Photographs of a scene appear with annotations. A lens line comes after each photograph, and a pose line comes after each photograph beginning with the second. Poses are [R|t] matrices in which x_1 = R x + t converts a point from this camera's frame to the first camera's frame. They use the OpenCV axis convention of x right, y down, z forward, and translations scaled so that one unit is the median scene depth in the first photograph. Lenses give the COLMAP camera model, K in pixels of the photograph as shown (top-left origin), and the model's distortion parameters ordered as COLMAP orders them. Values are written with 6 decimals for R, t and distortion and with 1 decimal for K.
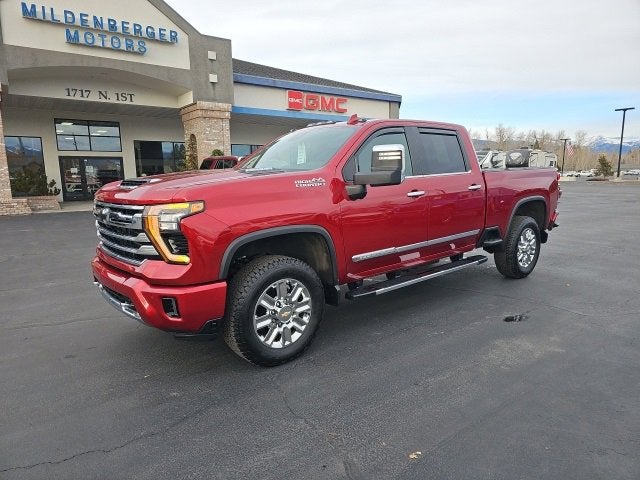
lens RADIAL K [[419.0, 0, 320.2], [0, 419.0, 240.3], [0, 0, 1]] dist [0.058087, -0.045419]
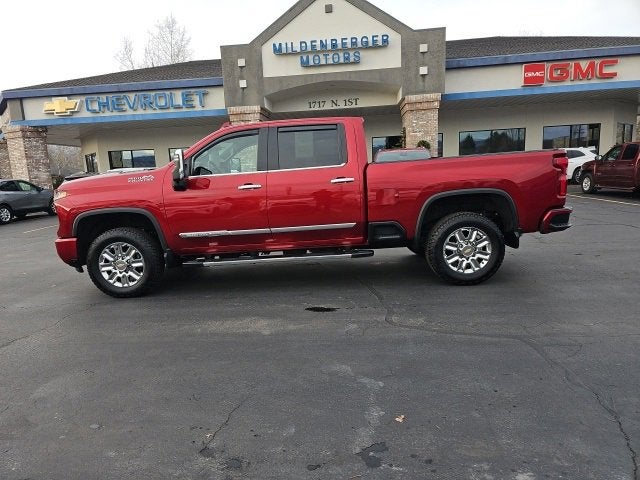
lens RADIAL K [[419.0, 0, 311.6], [0, 419.0, 244.8], [0, 0, 1]] dist [0.058087, -0.045419]
pose [[0.744566, 0.091941, -0.661187, 0.321789], [-0.068369, 0.995764, 0.061474, -0.009434], [0.664038, -0.000566, 0.747699, 0.066625]]
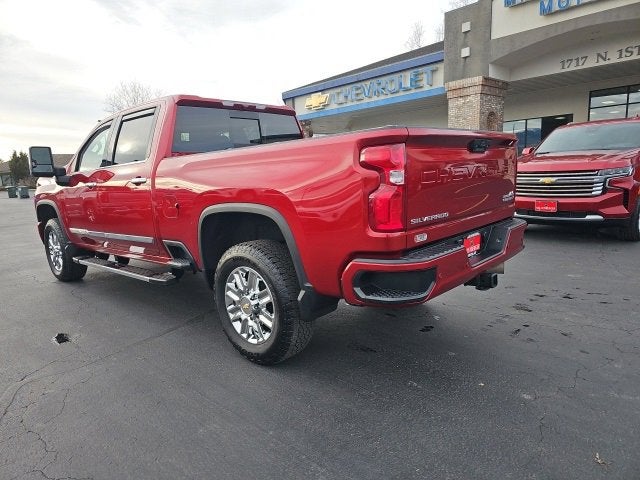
lens RADIAL K [[418.6, 0, 312.8], [0, 418.6, 246.4], [0, 0, 1]] dist [0.058627, -0.046194]
pose [[0.122303, 0.183987, -0.975290, 0.385663], [-0.111421, 0.979001, 0.170714, -0.057649], [0.986219, 0.087789, 0.140235, 0.396980]]
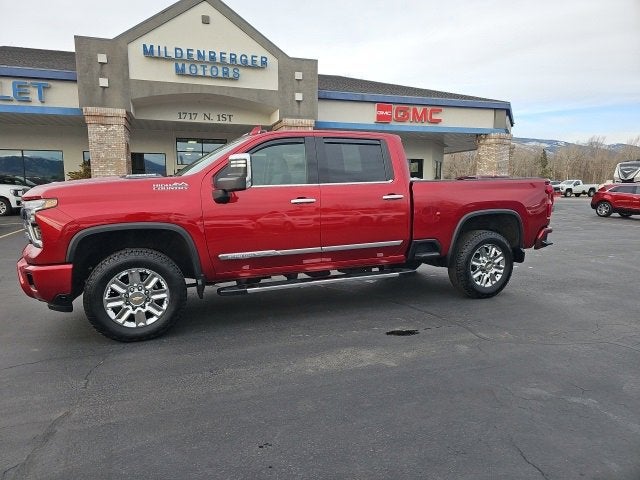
lens RADIAL K [[419.0, 0, 312.1], [0, 419.0, 241.4], [0, 0, 1]] dist [0.058087, -0.045419]
pose [[0.948991, 0.052129, -0.310965, 0.162056], [-0.060675, 0.997998, -0.017866, 0.001947], [0.309411, 0.035823, 0.950254, 0.006026]]
